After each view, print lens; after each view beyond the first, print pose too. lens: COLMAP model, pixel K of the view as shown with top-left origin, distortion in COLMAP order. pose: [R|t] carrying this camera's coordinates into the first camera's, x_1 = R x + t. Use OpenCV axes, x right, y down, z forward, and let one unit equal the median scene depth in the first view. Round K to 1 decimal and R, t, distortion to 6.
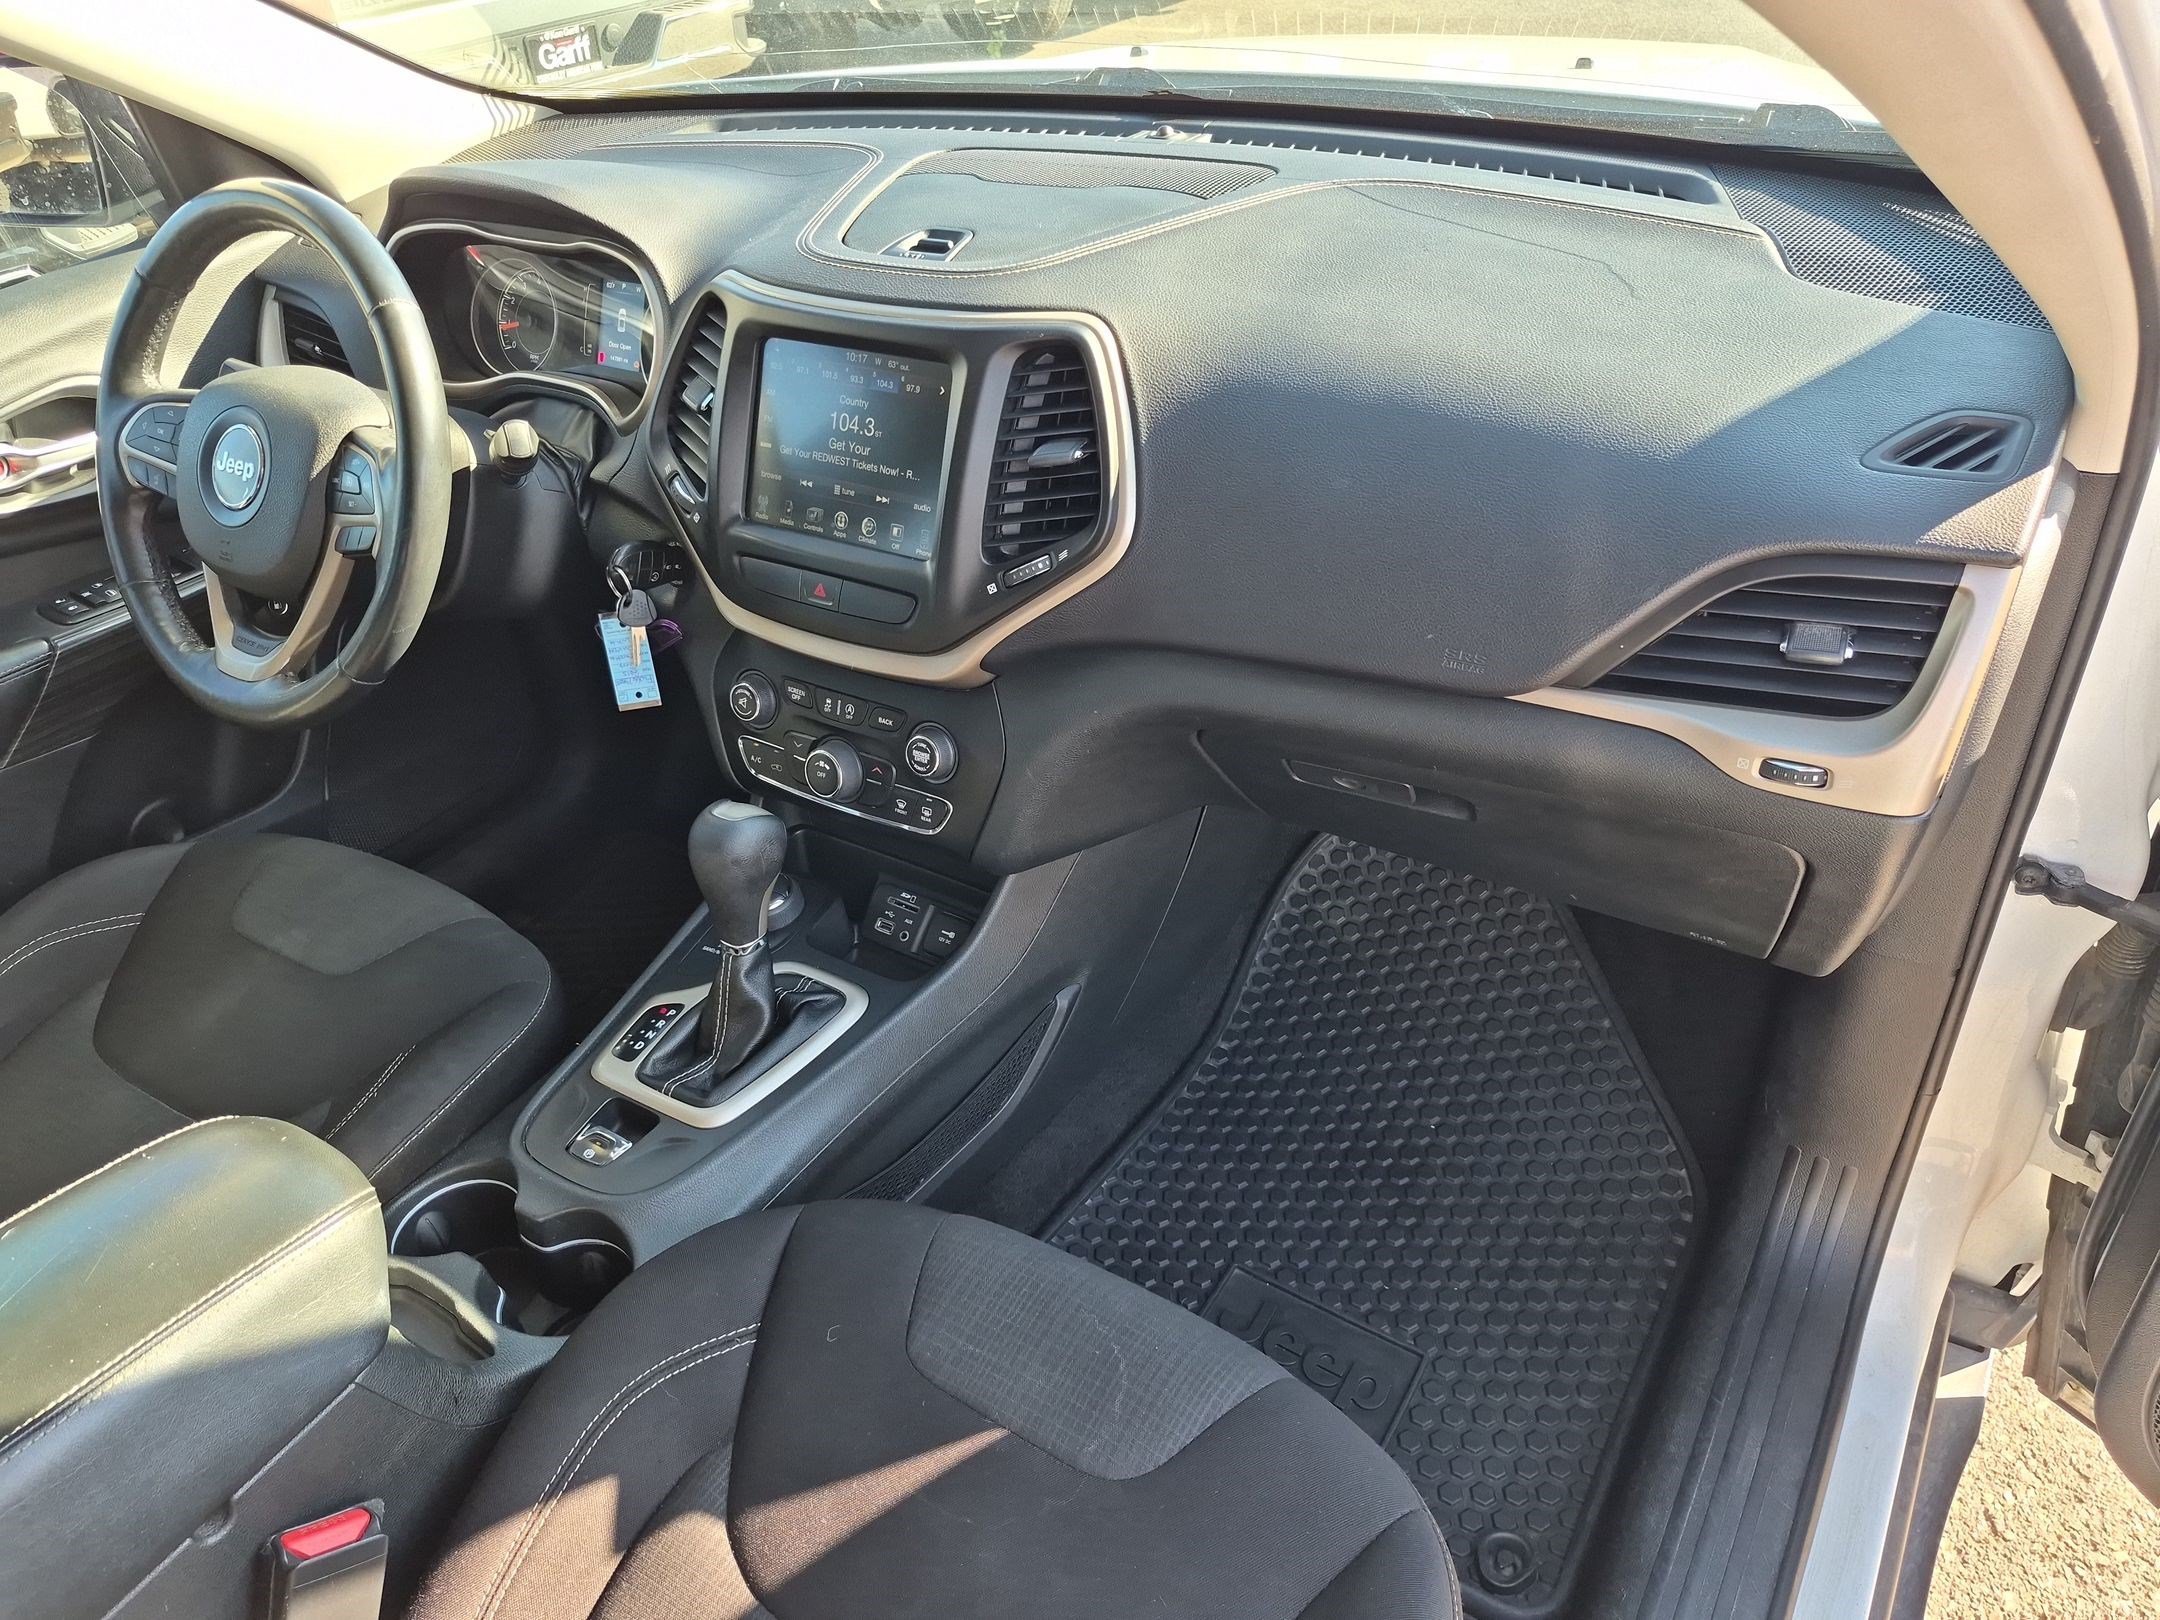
lens RADIAL K [[1564.7, 0, 1080.0], [0, 1564.7, 810.0], [0, 0, 1]] dist [0.138127, -0.195014]
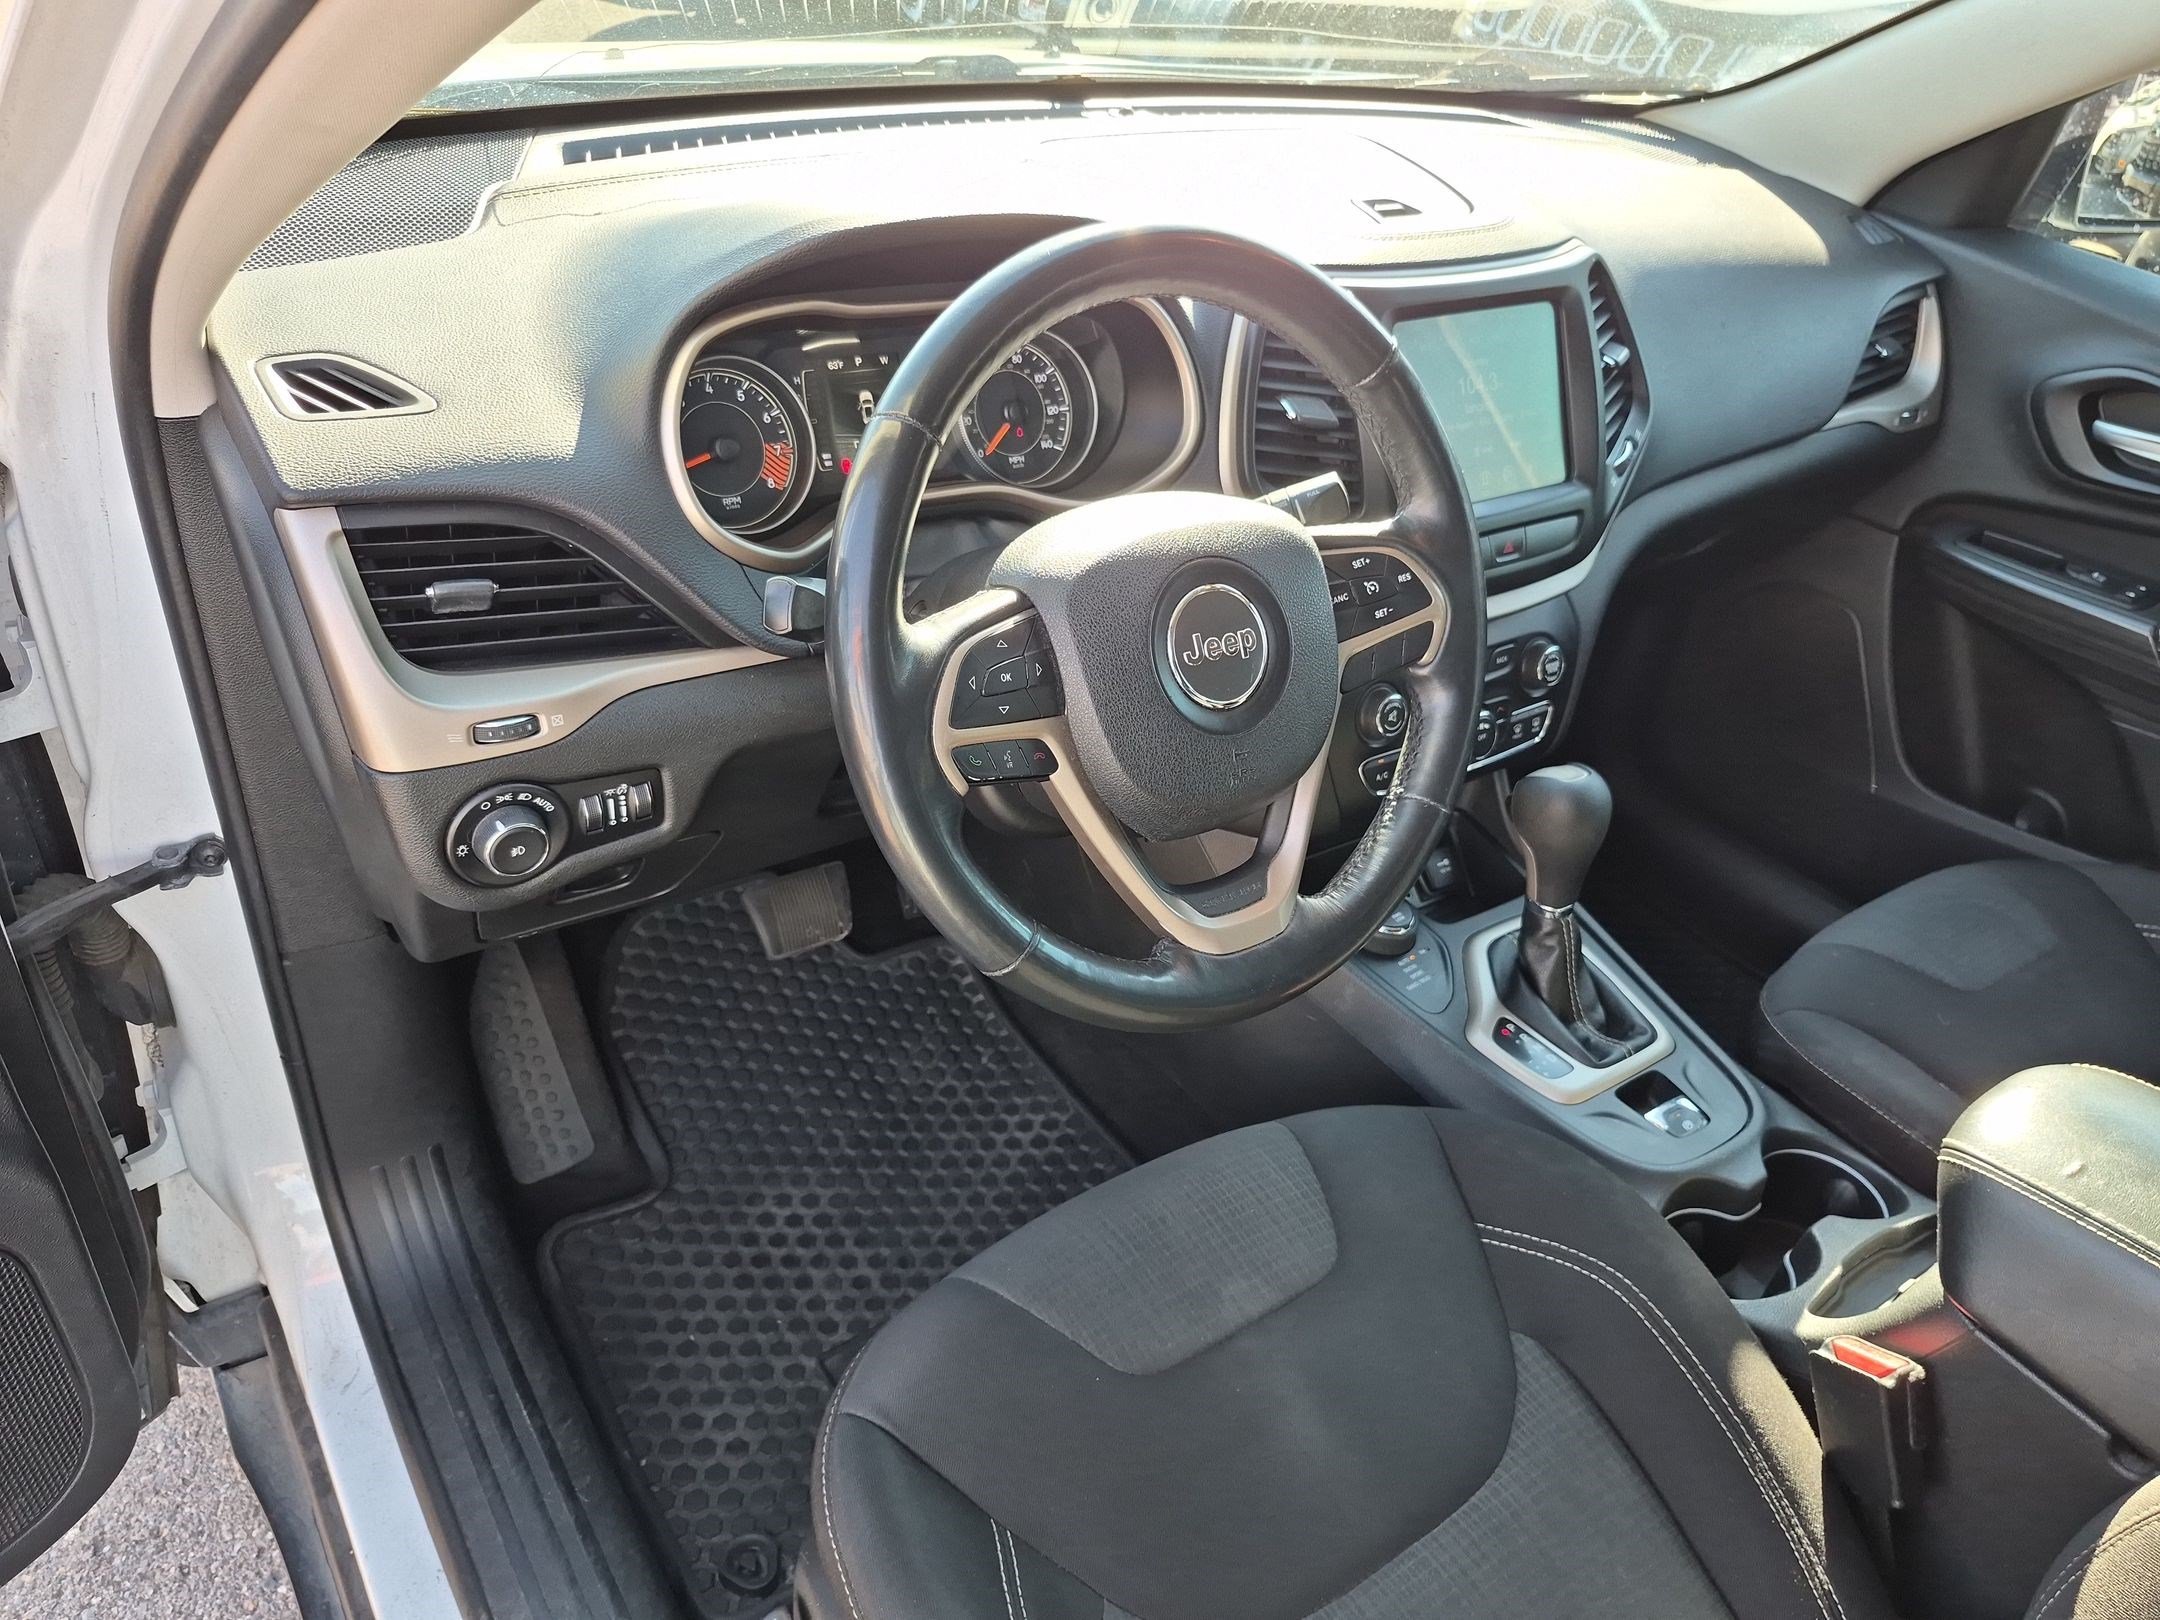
lens RADIAL K [[1545.4, 0, 1081.1], [0, 1545.4, 844.4], [0, 0, 1]] dist [0.009904, -0.001846]
pose [[0.375920, -0.435203, 0.818097, -1.165259], [0.424337, 0.865695, 0.265538, -0.354644], [-0.823785, 0.247328, 0.510104, 0.765768]]
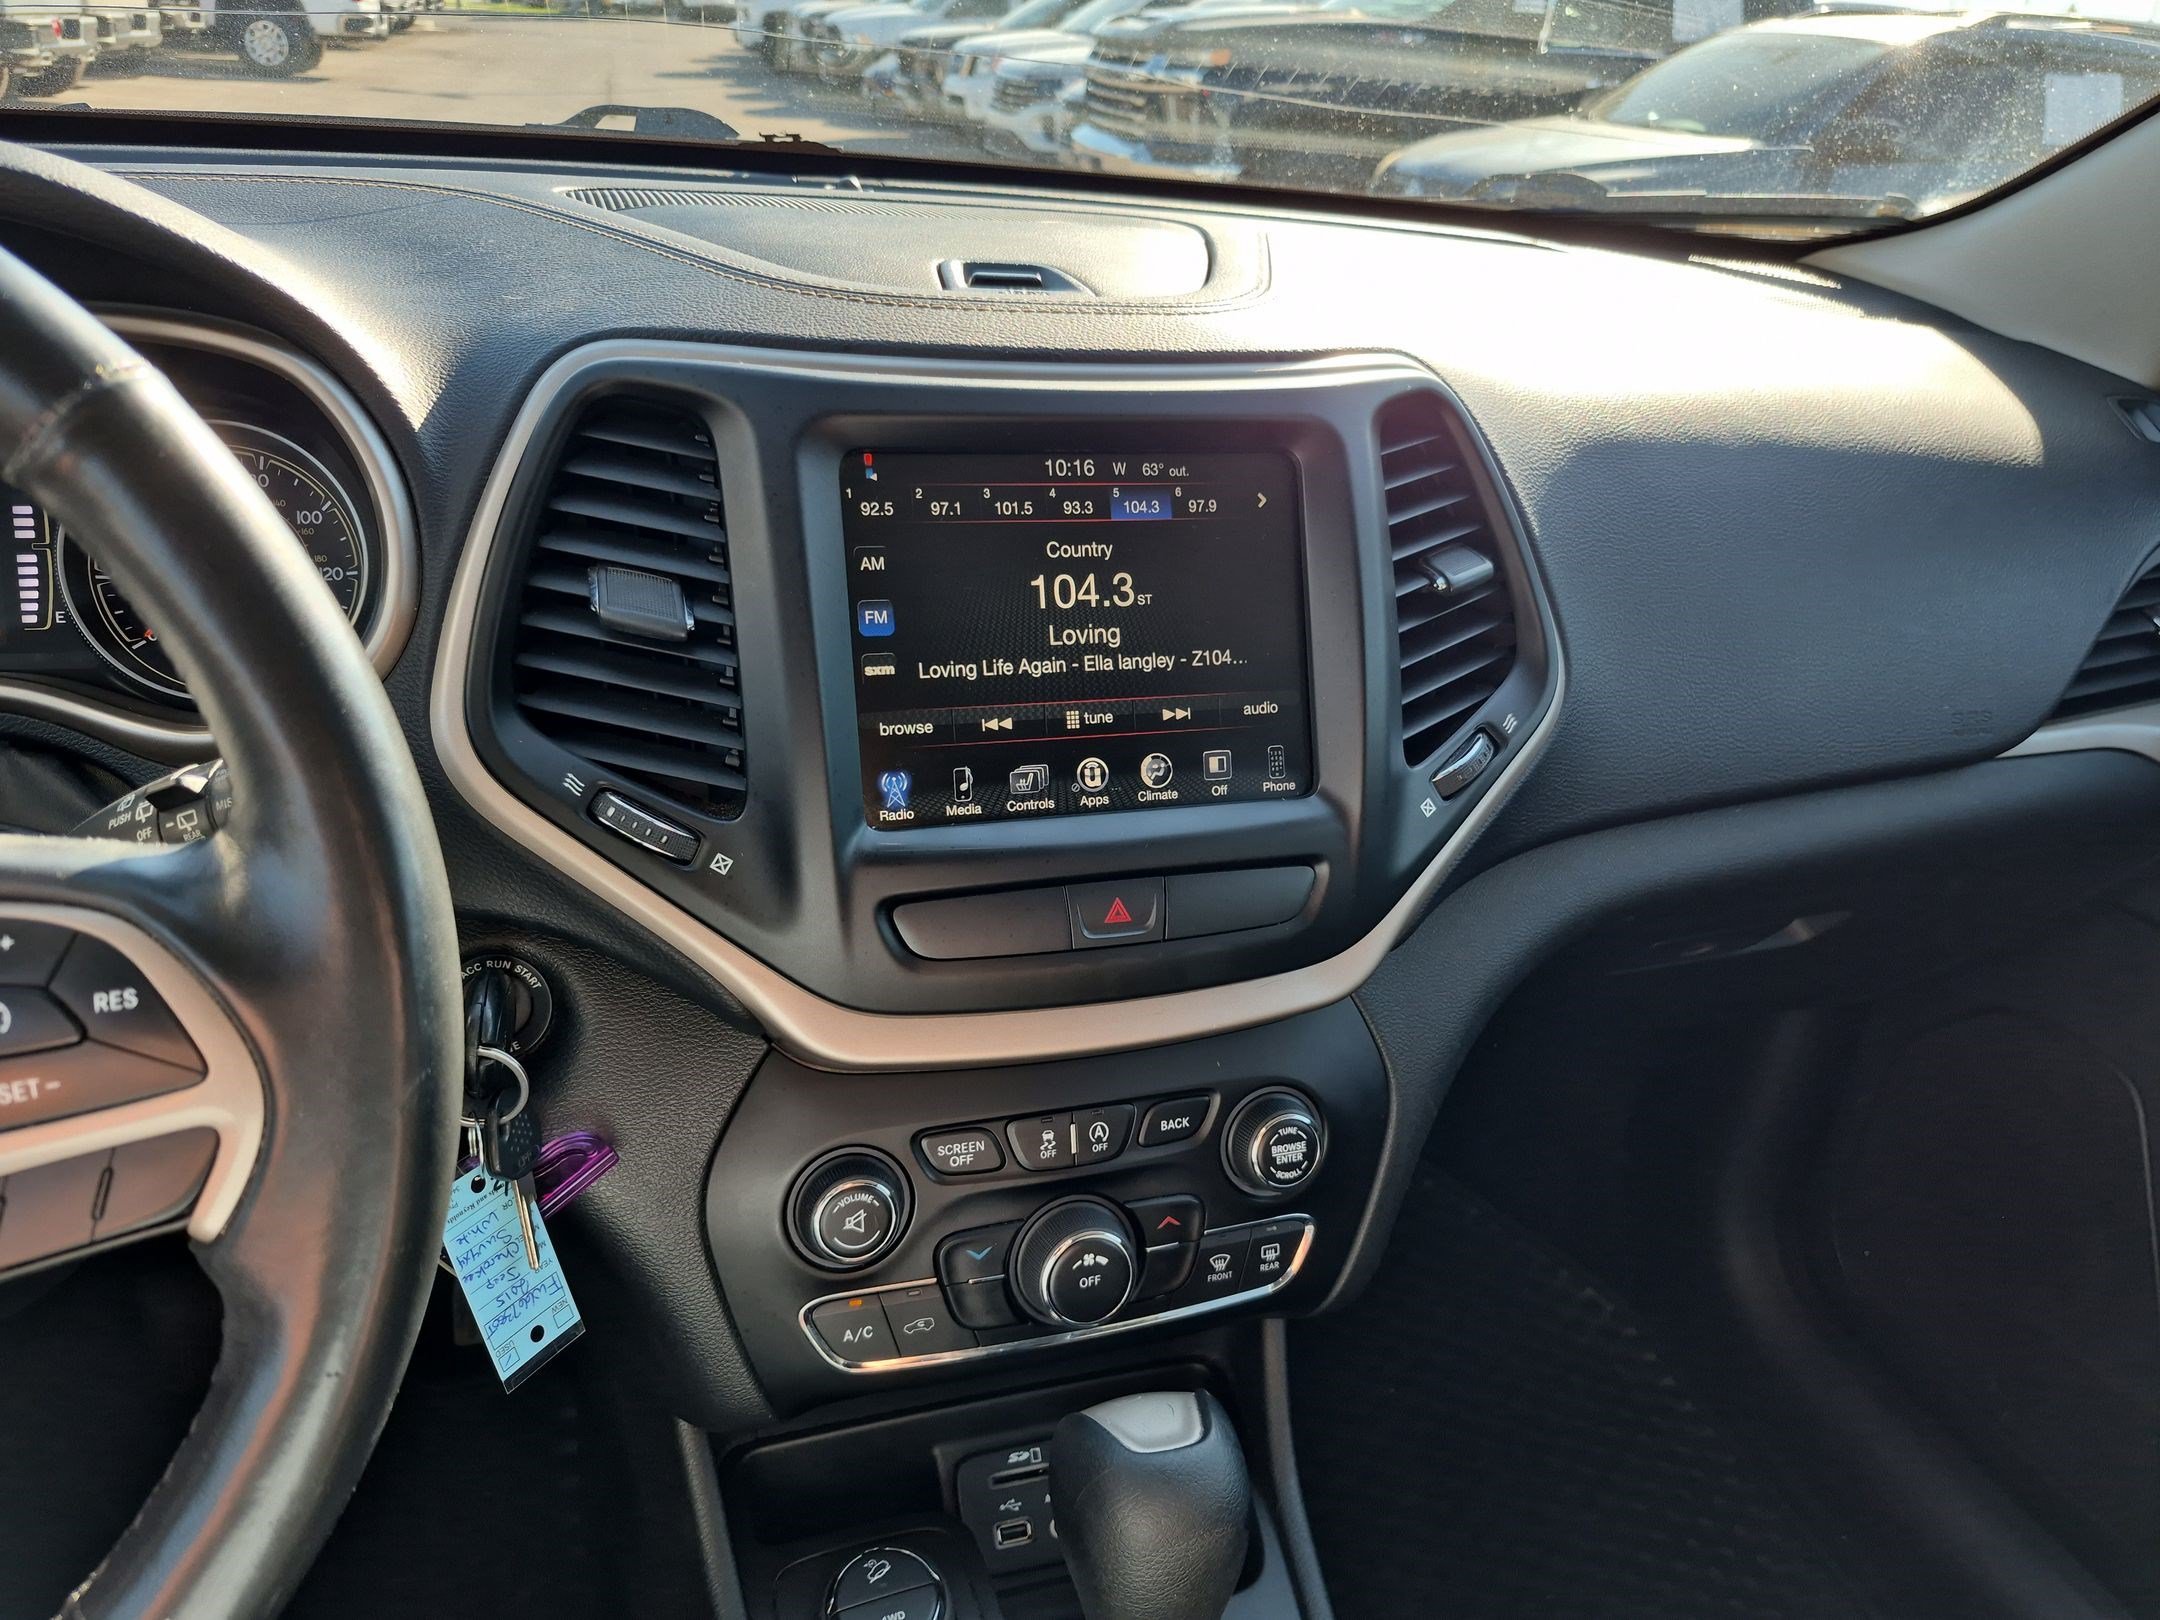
lens RADIAL K [[1564.7, 0, 1080.0], [0, 1564.7, 810.0], [0, 0, 1]] dist [0.138127, -0.195014]
pose [[0.609005, -0.227646, 0.759796, -0.545573], [0.340921, 0.940054, 0.008393, -0.178802], [-0.716161, 0.253920, 0.650107, 0.673636]]
